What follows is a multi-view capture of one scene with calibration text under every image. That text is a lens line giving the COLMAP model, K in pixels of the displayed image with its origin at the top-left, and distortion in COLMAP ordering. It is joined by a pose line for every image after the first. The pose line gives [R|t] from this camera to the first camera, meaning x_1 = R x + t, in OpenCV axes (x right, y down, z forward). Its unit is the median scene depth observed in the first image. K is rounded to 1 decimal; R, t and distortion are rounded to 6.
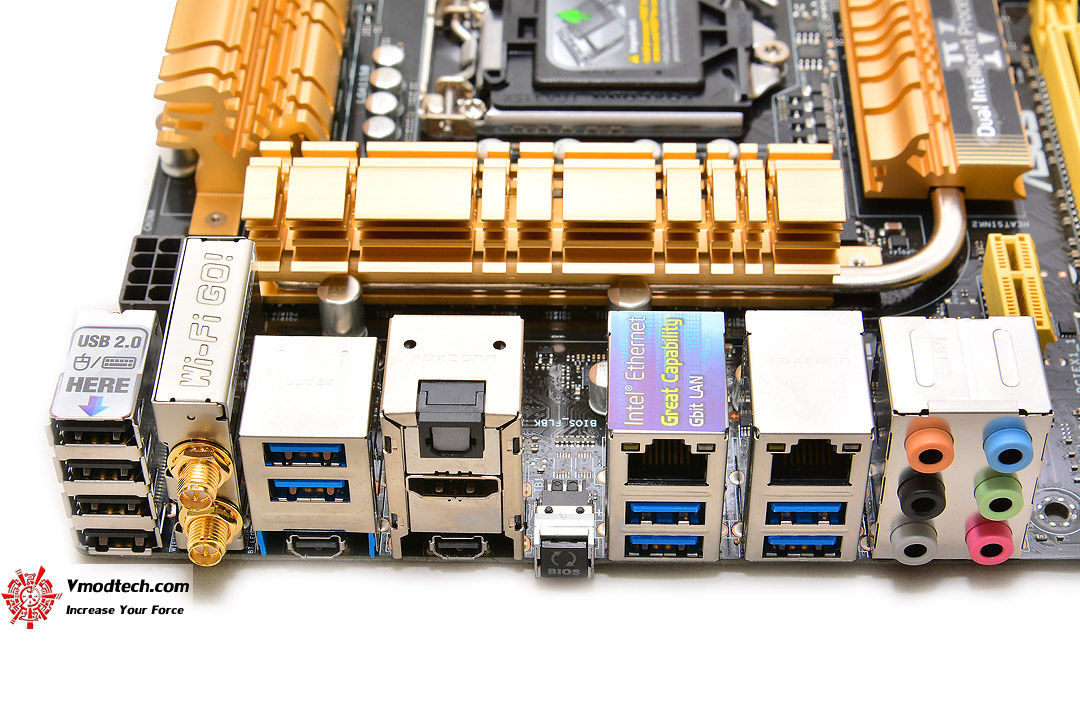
lens RADIAL K [[2103.2, 0, 540.0], [0, 2103.2, 360.0], [0, 0, 1]] dist [-0.035661, -0.130860]
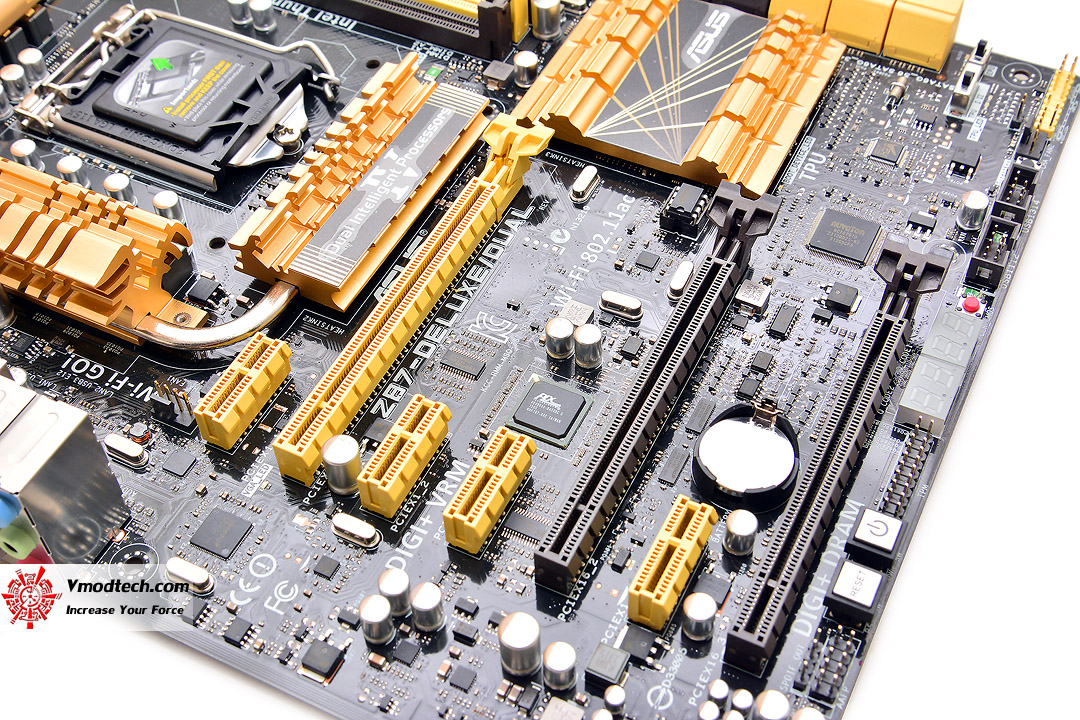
lens RADIAL K [[1418.6, 0, 540.0], [0, 1418.6, 360.0], [0, 0, 1]] dist [-0.023050, -0.032241]
pose [[0.902521, 0.327229, -0.279959, 0.594987], [-0.294968, 0.943379, 0.151757, -0.216443], [0.313766, -0.054385, 0.947941, 0.267392]]
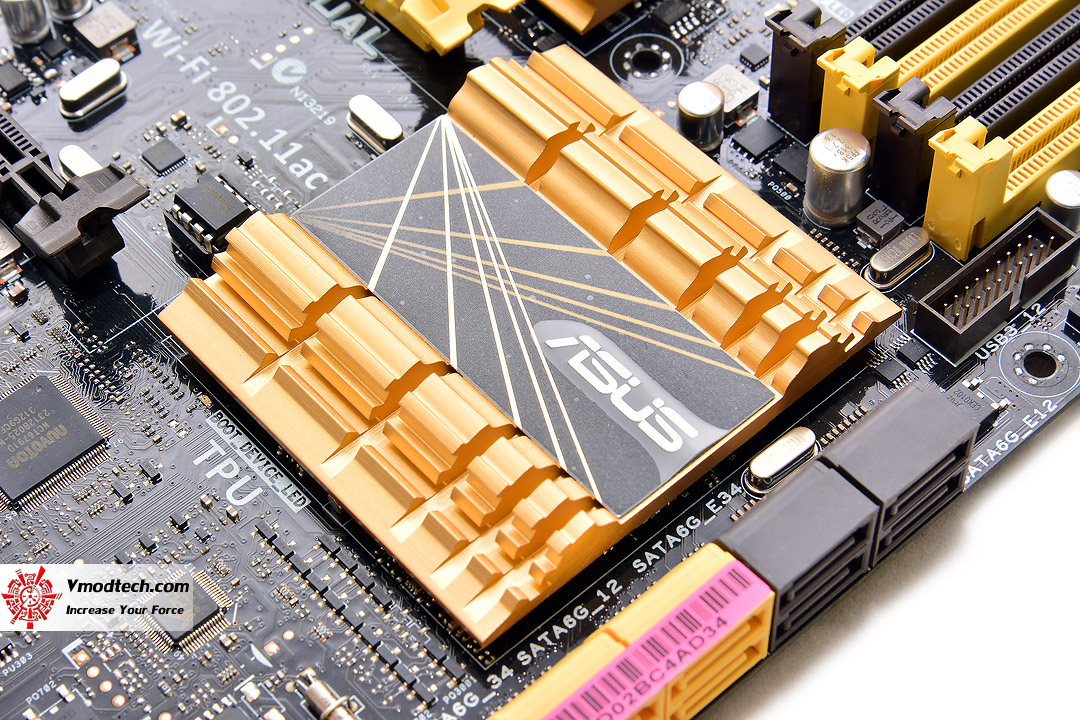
lens RADIAL K [[2166.3, 0, 540.0], [0, 2166.3, 360.0], [0, 0, 1]] dist [-0.034399, -0.172858]
pose [[-0.734863, 0.569125, -0.368882, 0.615279], [-0.453732, -0.008293, 0.891100, -0.910623], [0.504088, 0.822210, 0.264324, 1.053376]]
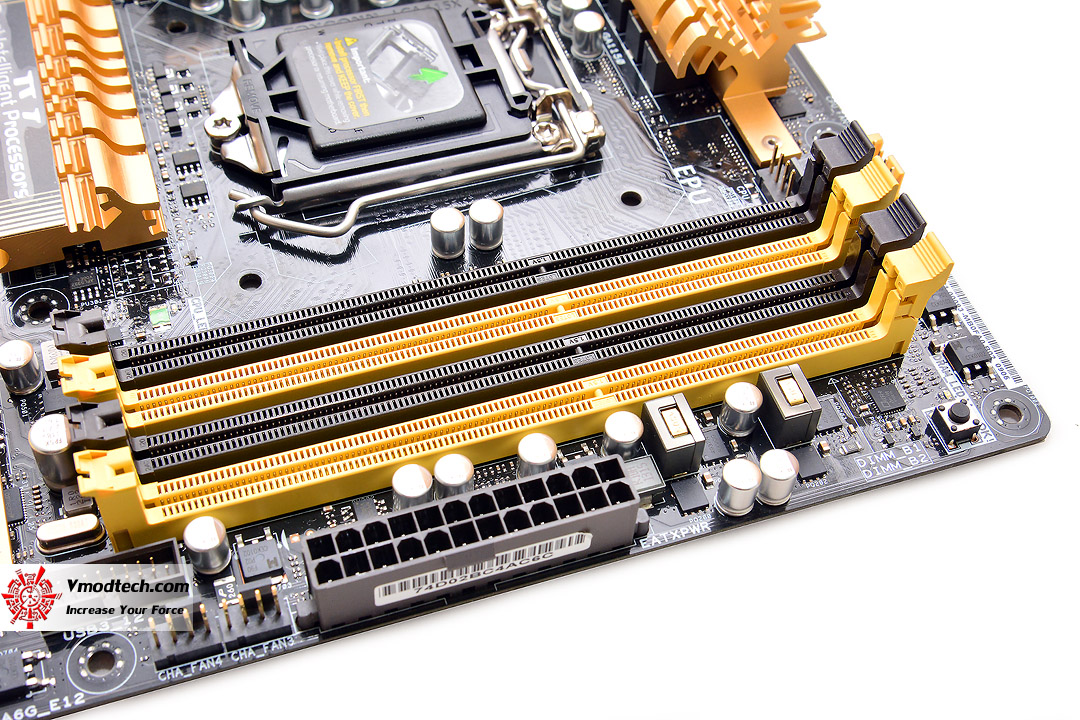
lens RADIAL K [[1477.4, 0, 540.0], [0, 1477.4, 360.0], [0, 0, 1]] dist [-0.017687, -0.081139]
pose [[-0.938972, 0.247926, -0.238463, 0.181598], [-0.270521, -0.103995, 0.957081, -0.941404], [0.212487, 0.963181, 0.164718, 1.151695]]
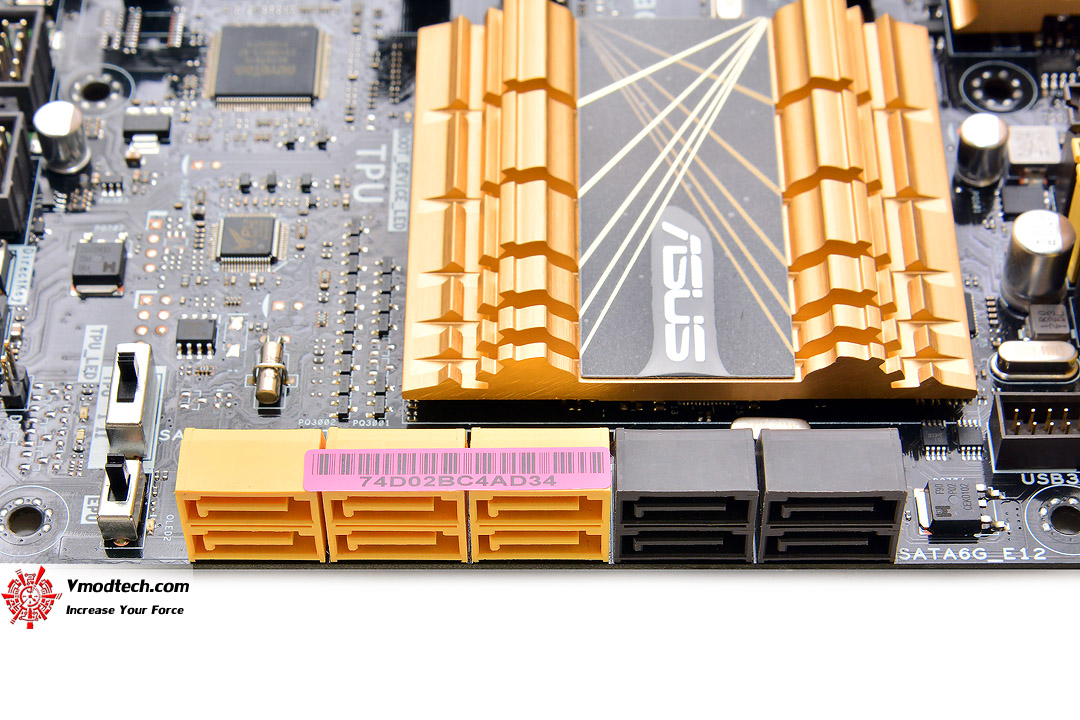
lens RADIAL K [[2413.6, 0, 540.0], [0, 2413.6, 360.0], [0, 0, 1]] dist [0.020311, -0.165966]
pose [[-0.999572, 0.027074, 0.011117, 0.387741], [0.007913, -0.115699, 0.993253, -1.090676], [0.028177, 0.992915, 0.115435, 1.184778]]
